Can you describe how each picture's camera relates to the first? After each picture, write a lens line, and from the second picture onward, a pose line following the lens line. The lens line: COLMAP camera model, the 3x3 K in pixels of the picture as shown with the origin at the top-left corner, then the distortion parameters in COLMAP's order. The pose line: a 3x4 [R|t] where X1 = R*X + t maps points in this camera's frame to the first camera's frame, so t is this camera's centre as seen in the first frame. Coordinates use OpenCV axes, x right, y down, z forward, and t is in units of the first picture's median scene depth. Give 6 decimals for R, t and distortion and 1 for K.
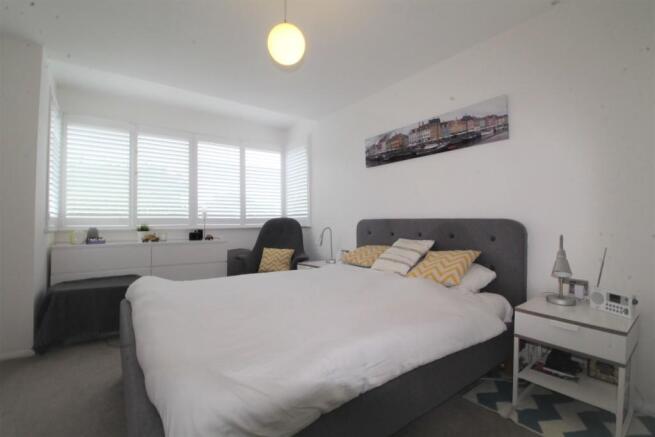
lens RADIAL K [[305.2, 0, 327.5], [0, 305.2, 219.8], [0, 0, 1]] dist [-0.016207, -0.005467]
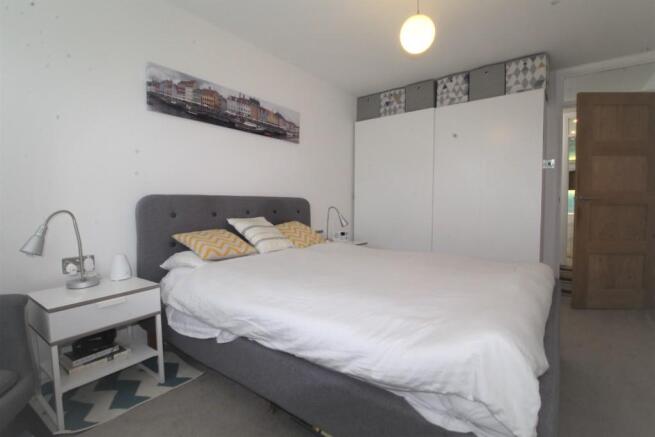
lens RADIAL K [[305.2, 0, 327.8], [0, 305.2, 219.1], [0, 0, 1]] dist [-0.016207, -0.005467]
pose [[-0.307164, -0.051241, 0.950276, -0.662505], [-0.003480, 0.998603, 0.052722, 0.016736], [-0.951650, 0.012887, -0.306913, 0.993458]]
